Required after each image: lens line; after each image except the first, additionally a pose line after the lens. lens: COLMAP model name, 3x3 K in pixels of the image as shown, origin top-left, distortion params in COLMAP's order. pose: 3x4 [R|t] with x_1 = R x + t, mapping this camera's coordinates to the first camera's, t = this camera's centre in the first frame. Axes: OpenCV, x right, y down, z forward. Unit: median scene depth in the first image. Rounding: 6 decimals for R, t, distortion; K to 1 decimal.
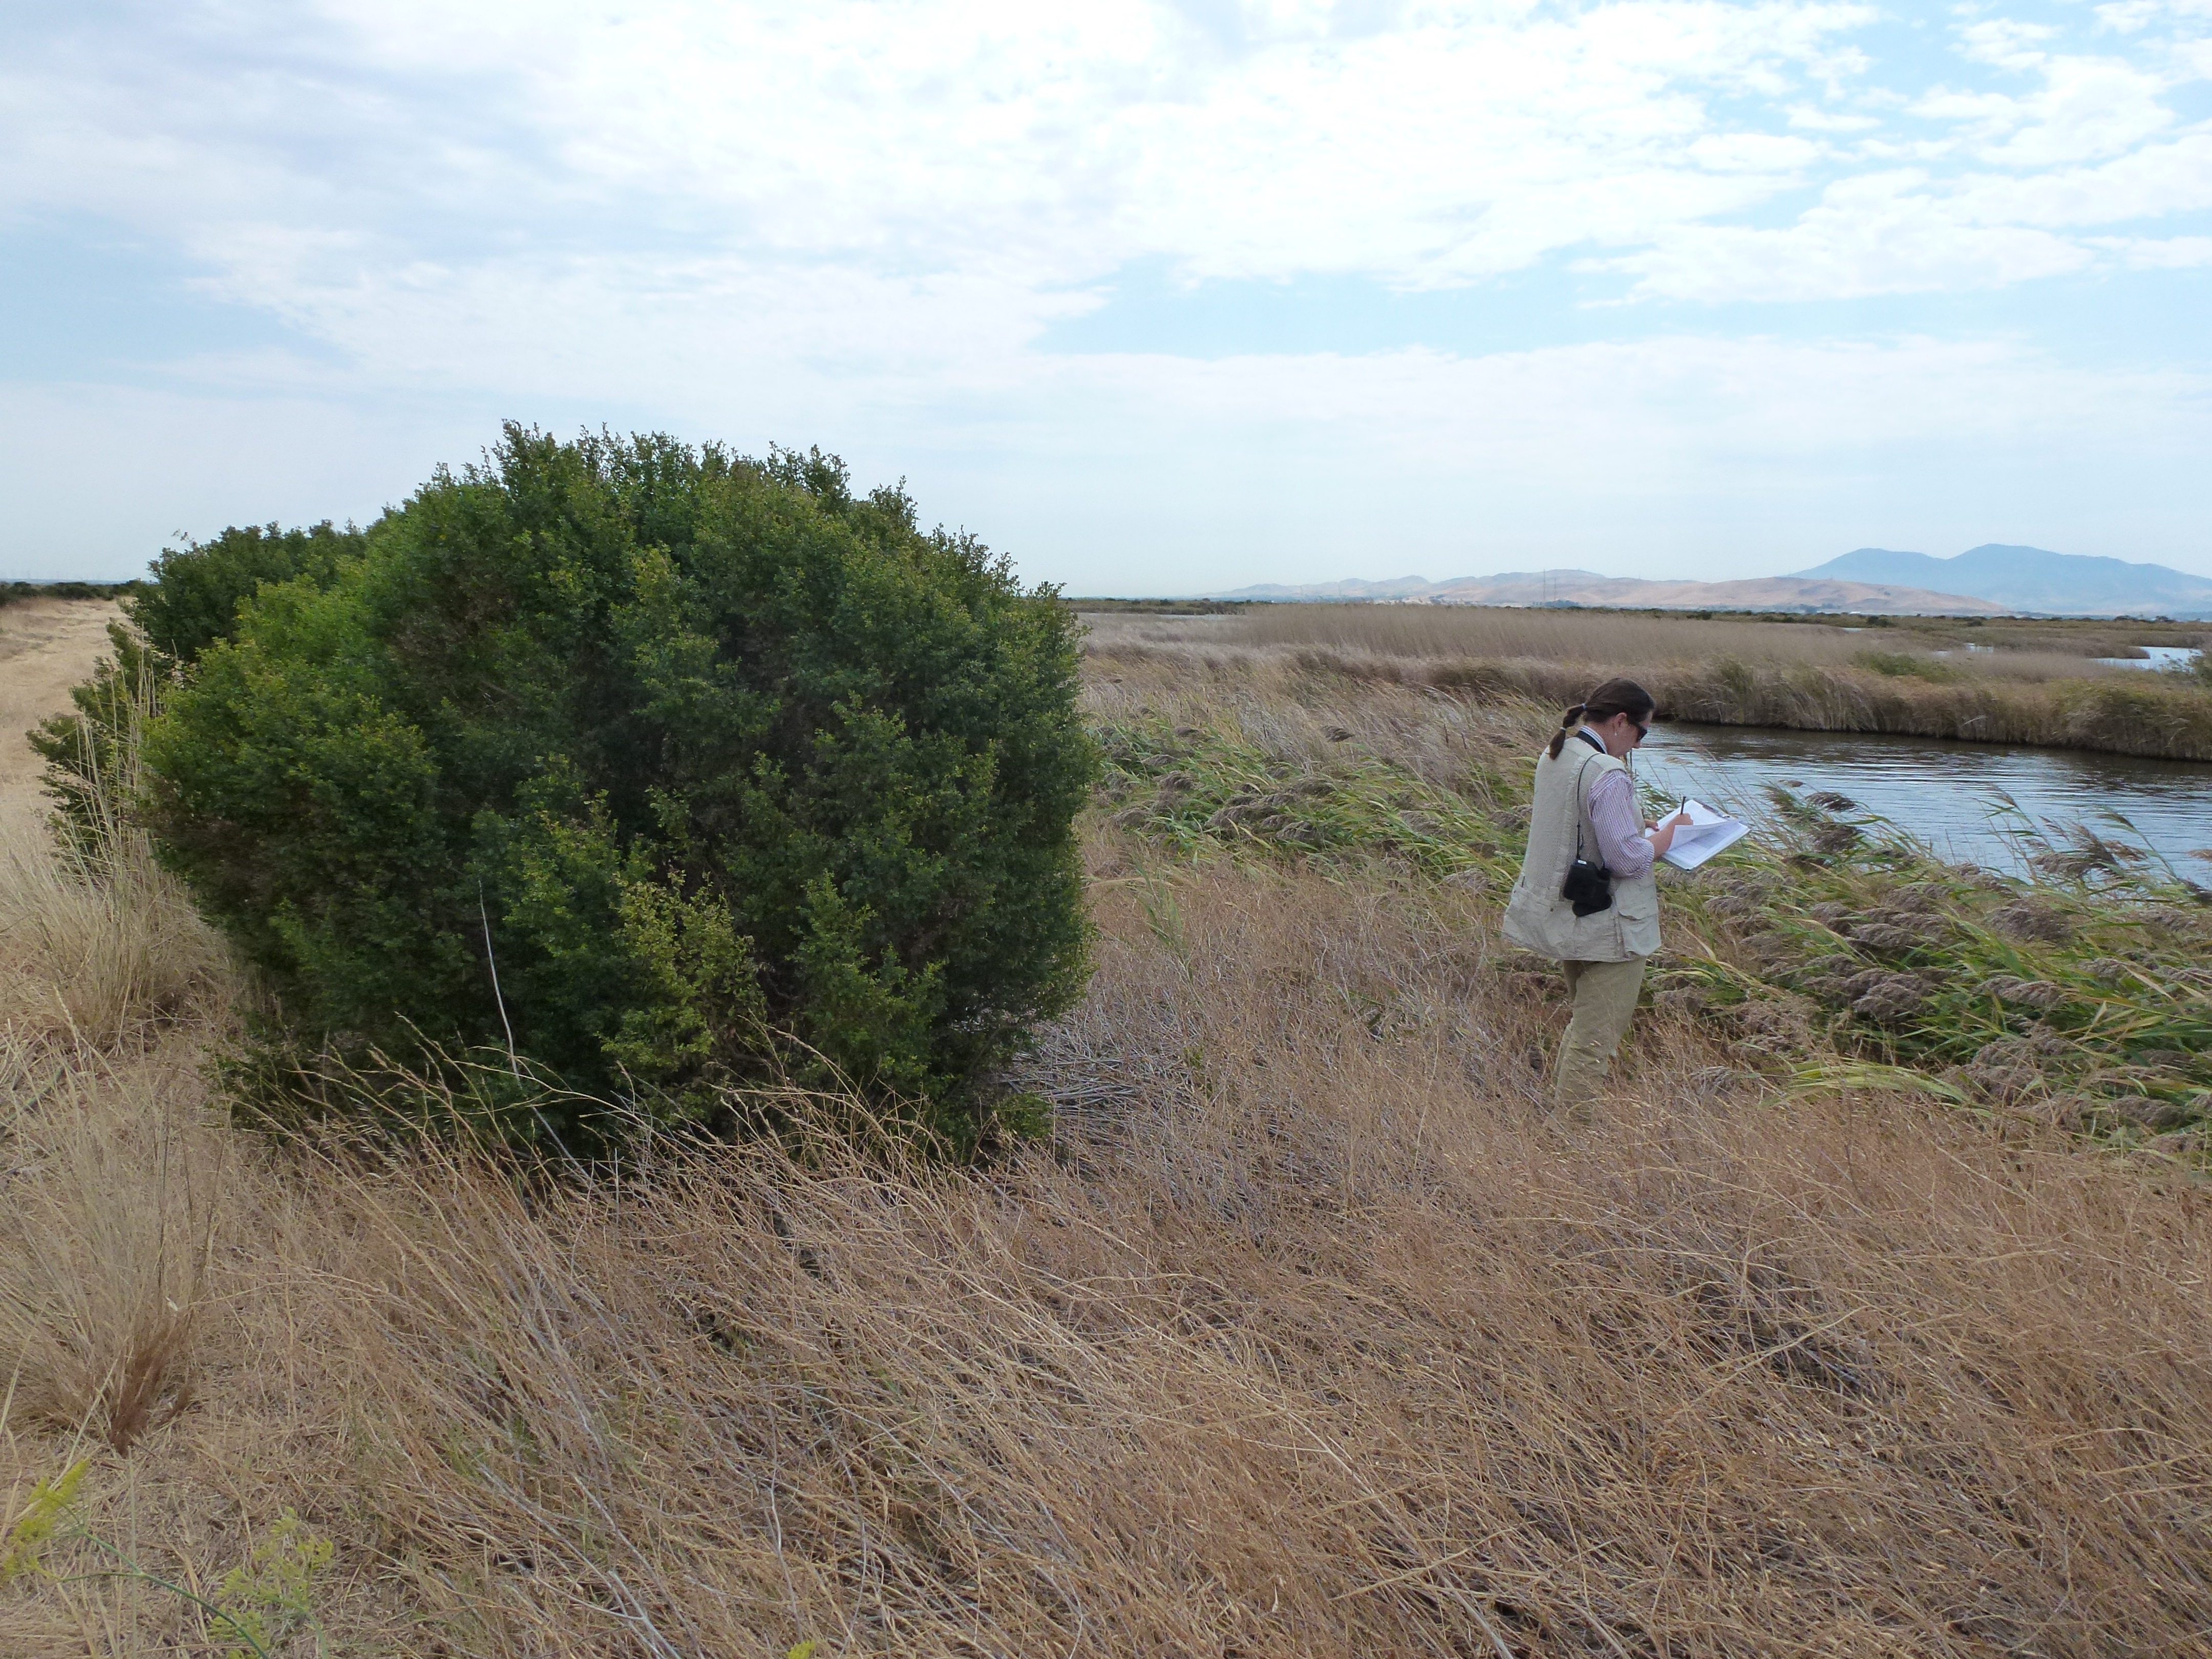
lens RADIAL K [[1597.0, 0, 1112.1], [0, 1597.0, 835.0], [0, 0, 1]] dist [-0.051729, 0.025502]
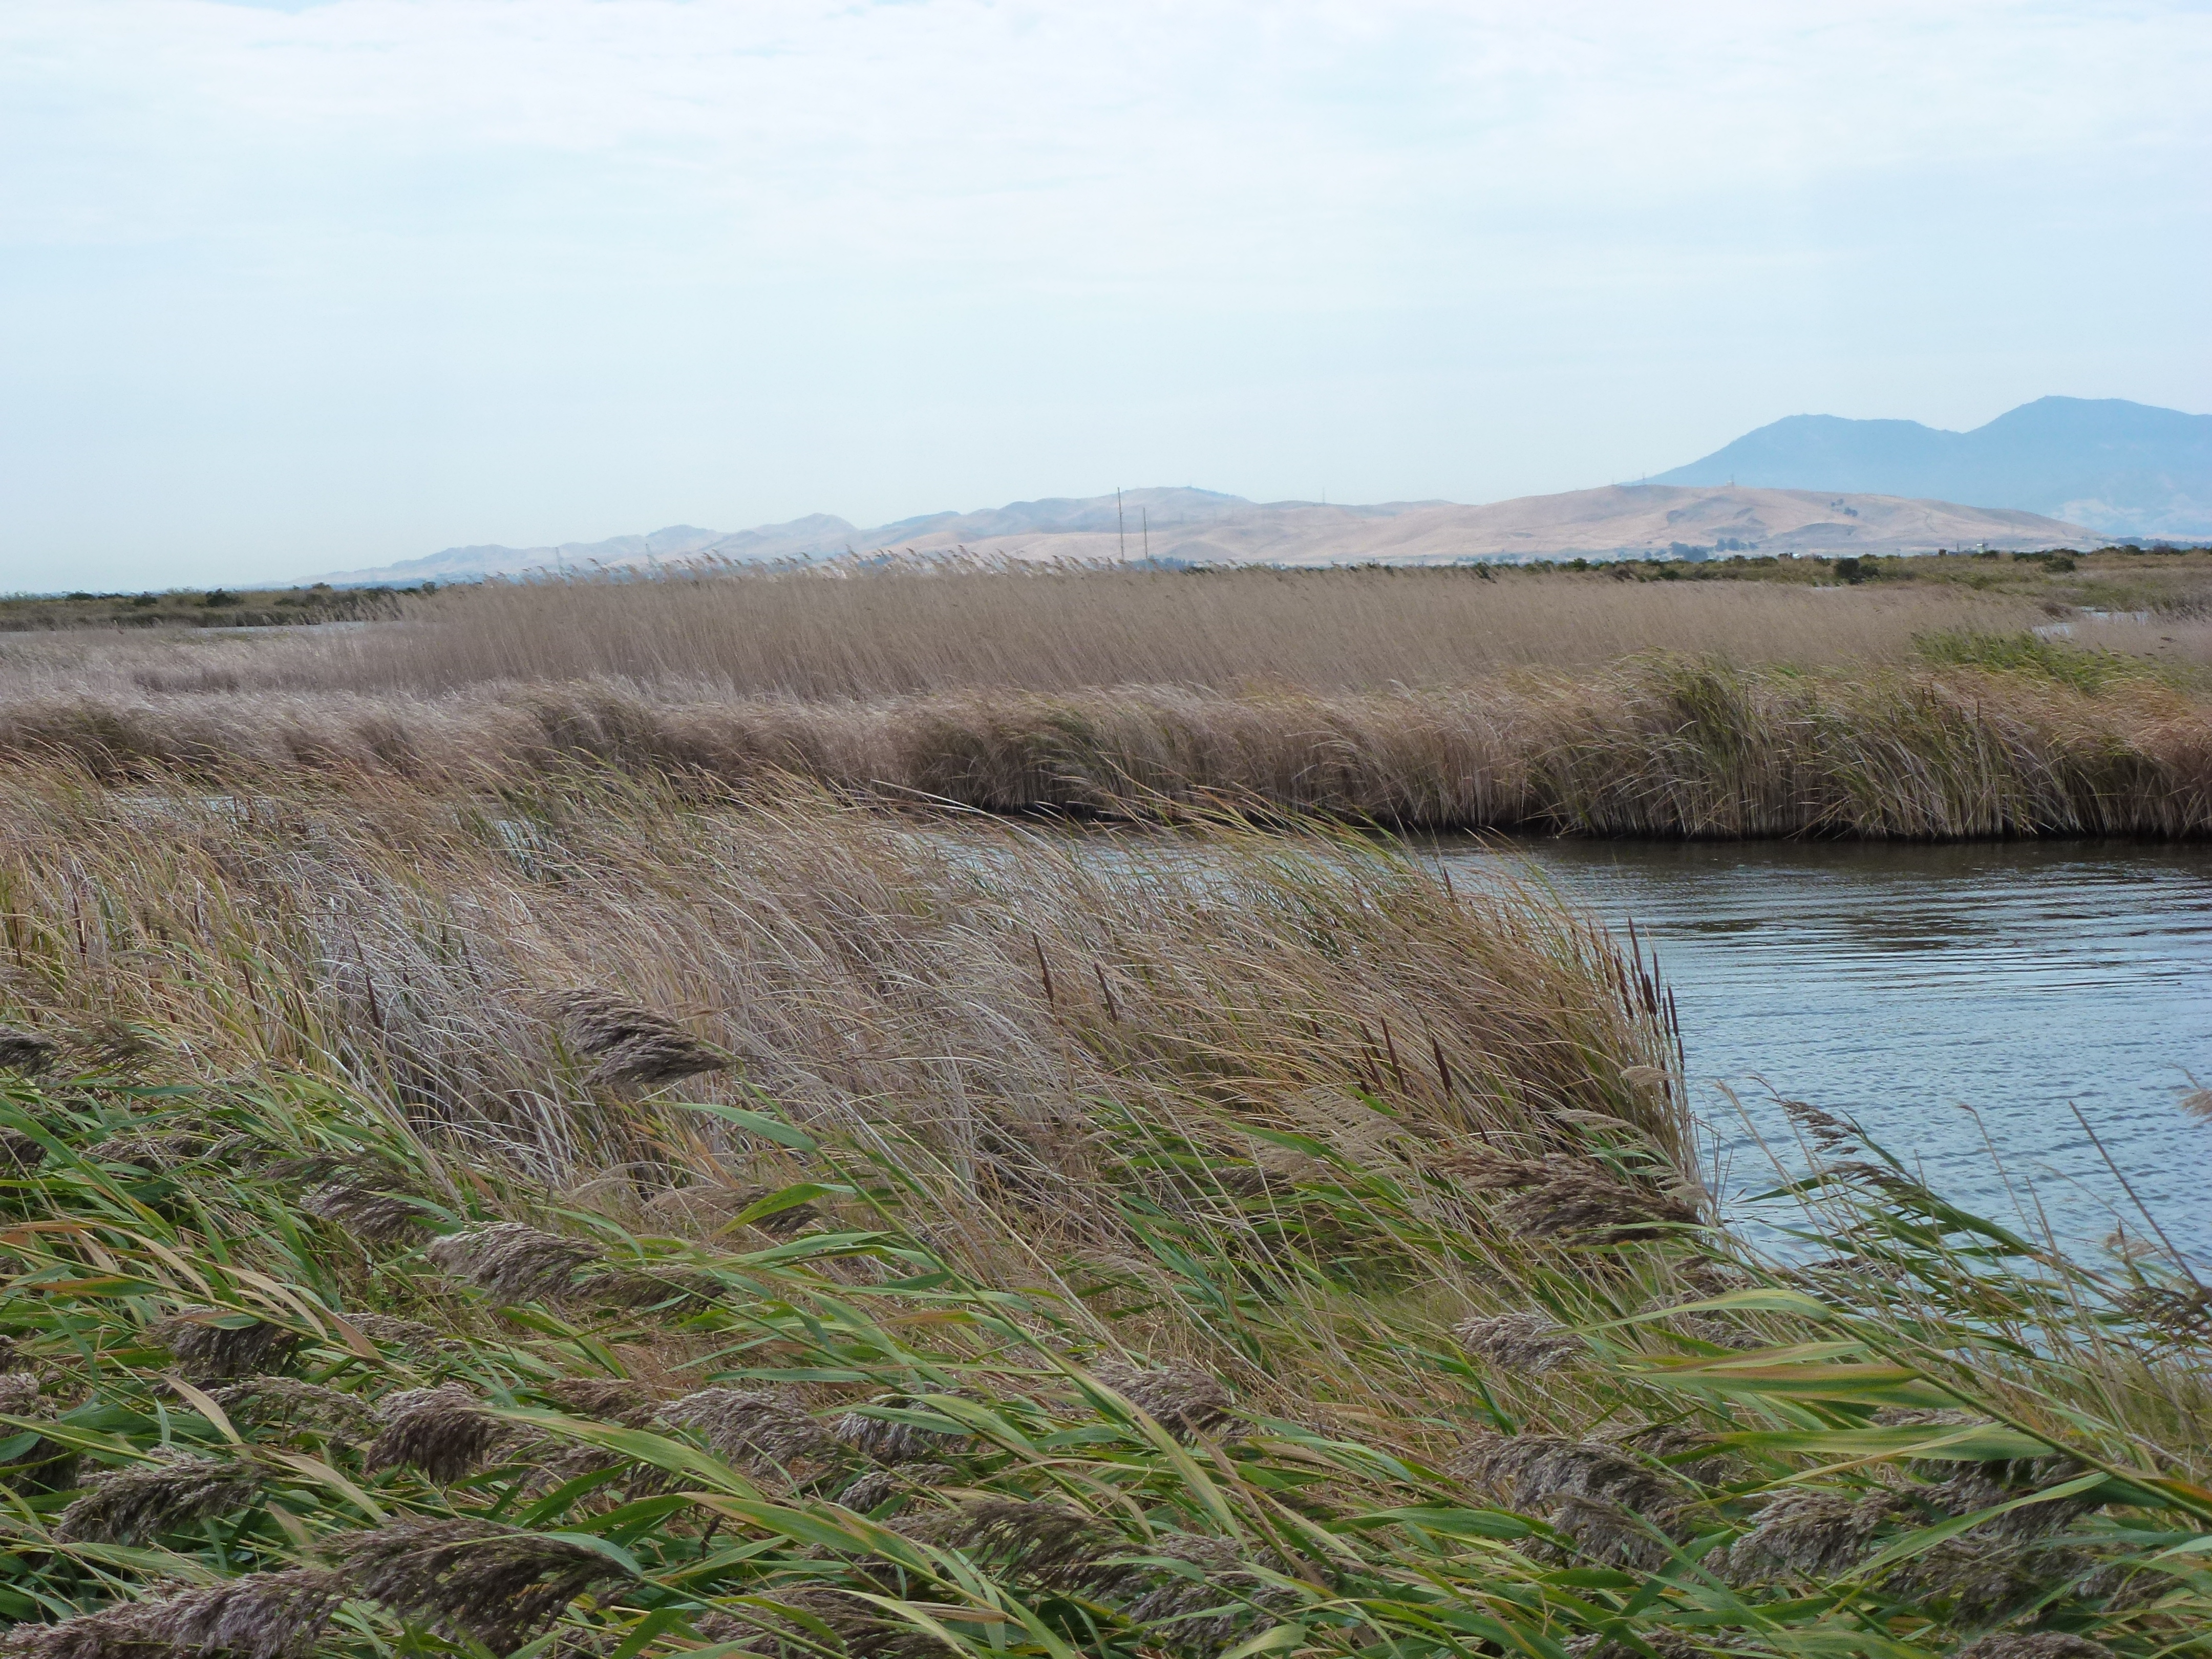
lens RADIAL K [[3649.0, 0, 1108.7], [0, 3649.0, 828.5], [0, 0, 1]] dist [-0.023401, 0.000000]
pose [[0.964537, -0.056432, 0.257843, 0.020678], [0.076740, 0.994634, -0.069379, -0.014732], [-0.252544, 0.086706, 0.963693, 0.133318]]
